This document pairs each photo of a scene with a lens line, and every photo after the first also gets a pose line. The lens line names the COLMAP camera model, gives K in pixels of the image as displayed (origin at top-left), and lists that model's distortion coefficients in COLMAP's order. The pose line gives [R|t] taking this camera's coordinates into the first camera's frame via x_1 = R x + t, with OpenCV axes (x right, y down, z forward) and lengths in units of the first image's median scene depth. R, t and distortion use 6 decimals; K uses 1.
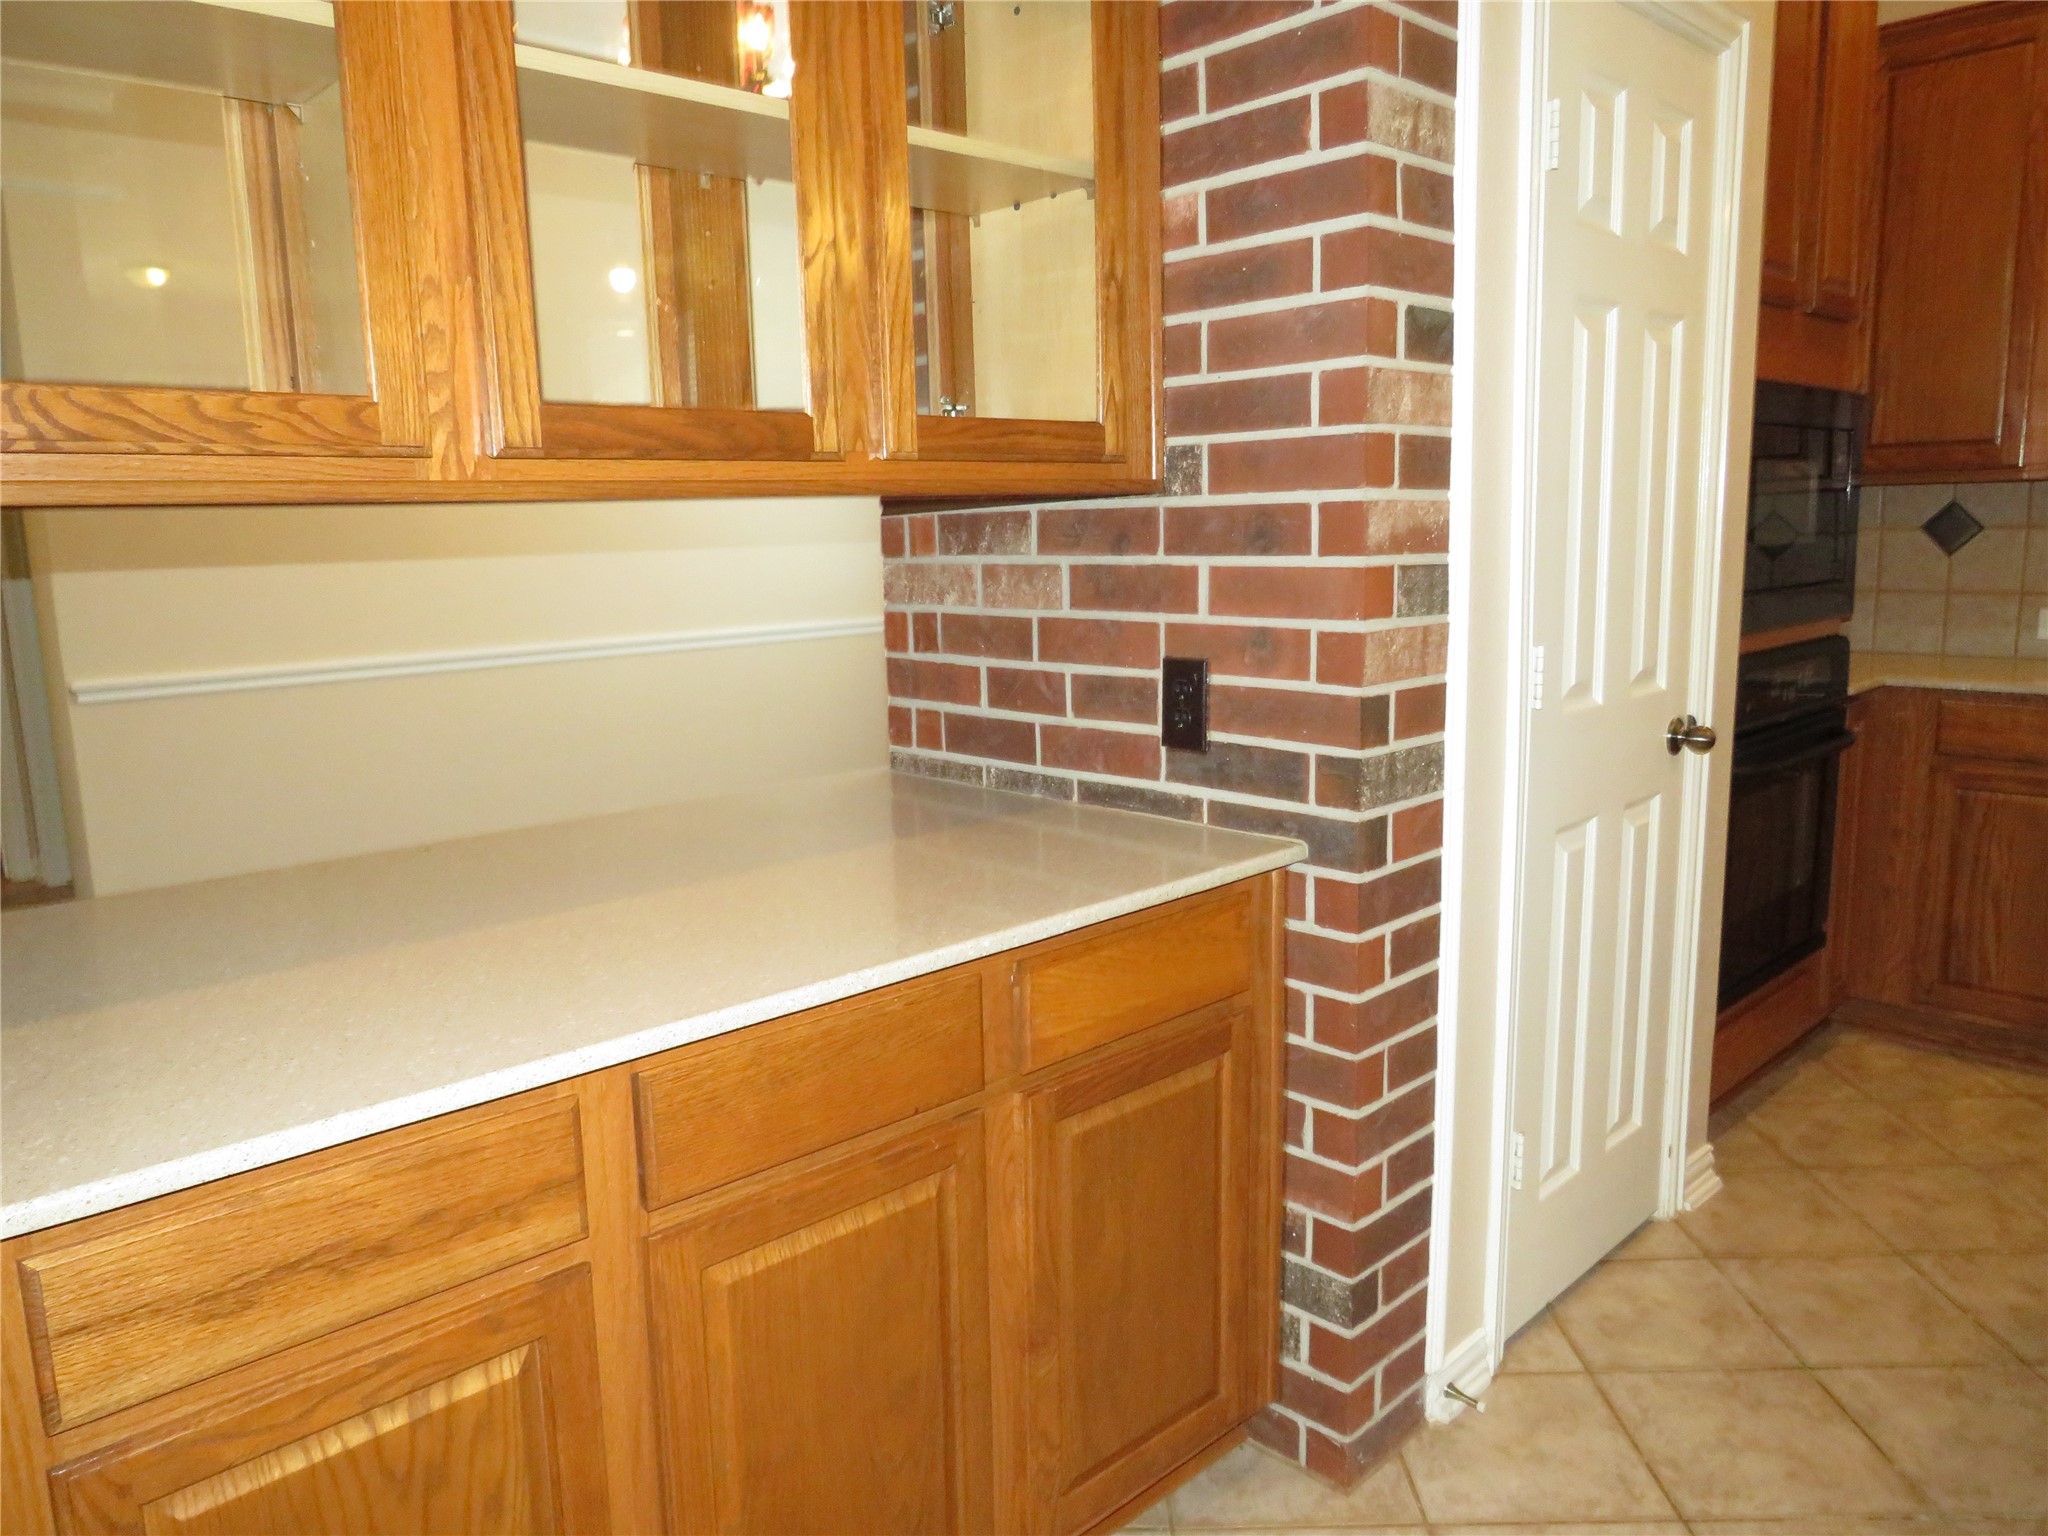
lens RADIAL K [[1456.9, 0, 1016.5], [0, 1456.9, 771.9], [0, 0, 1]] dist [-0.035188, 0.020420]
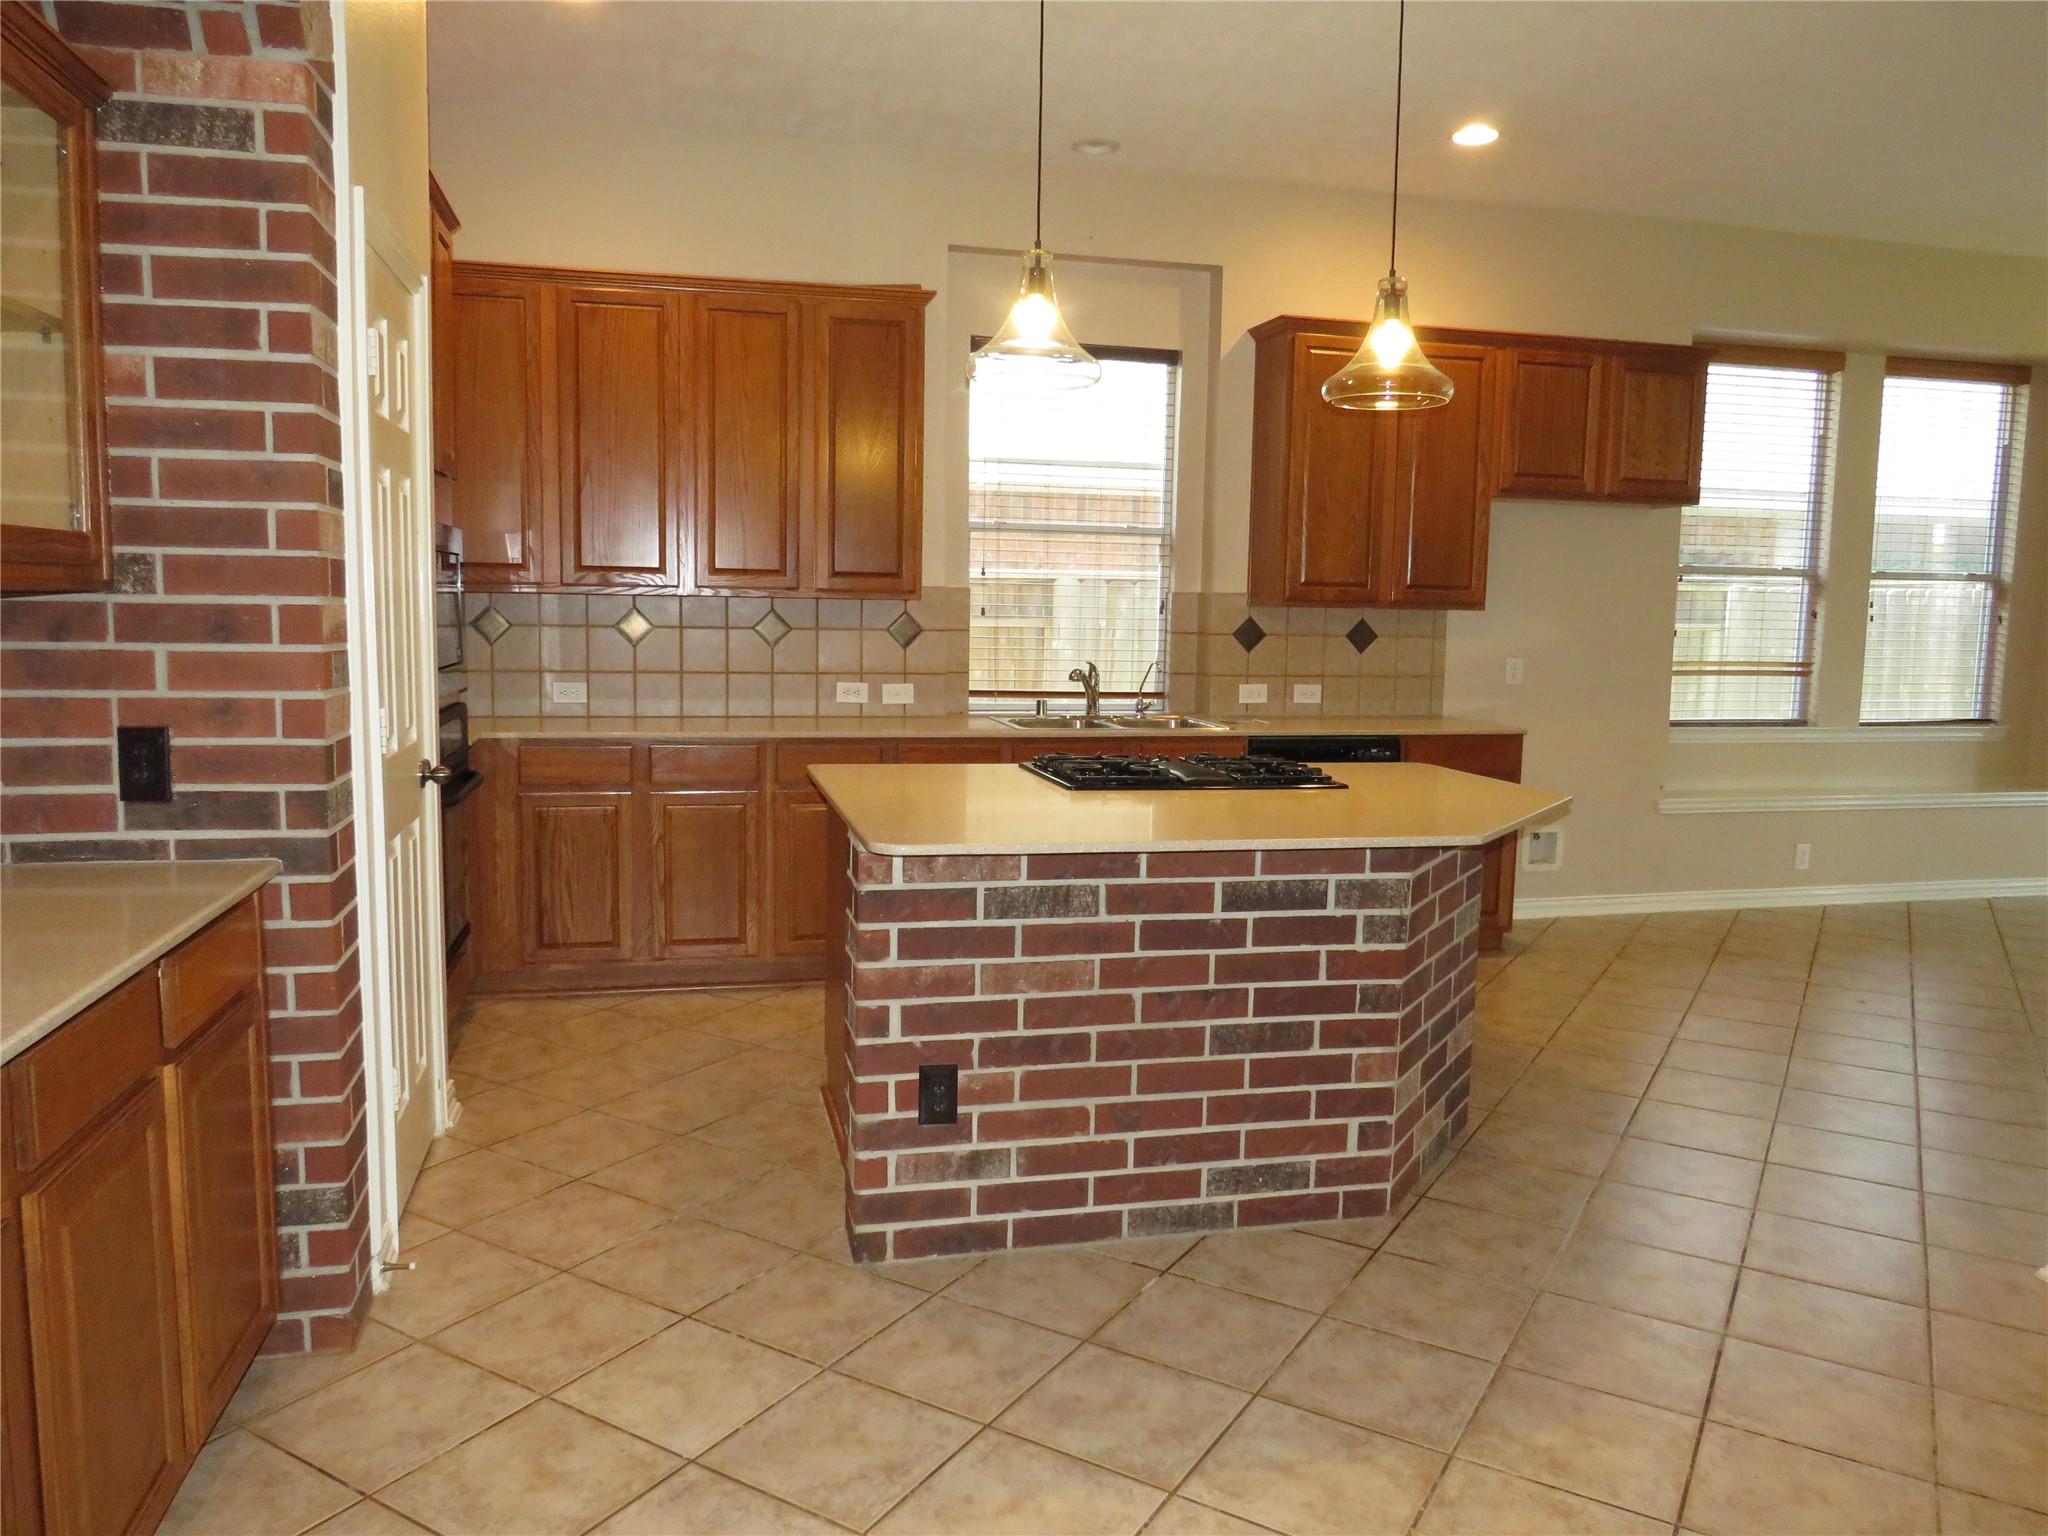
lens RADIAL K [[1456.9, 0, 1026.4], [0, 1456.9, 771.1], [0, 0, 1]] dist [-0.035188, 0.020420]
pose [[0.505508, -0.065905, 0.860301, -0.548677], [0.117059, 0.993098, 0.007295, 0.036629], [-0.854844, 0.097019, 0.509734, -0.242327]]
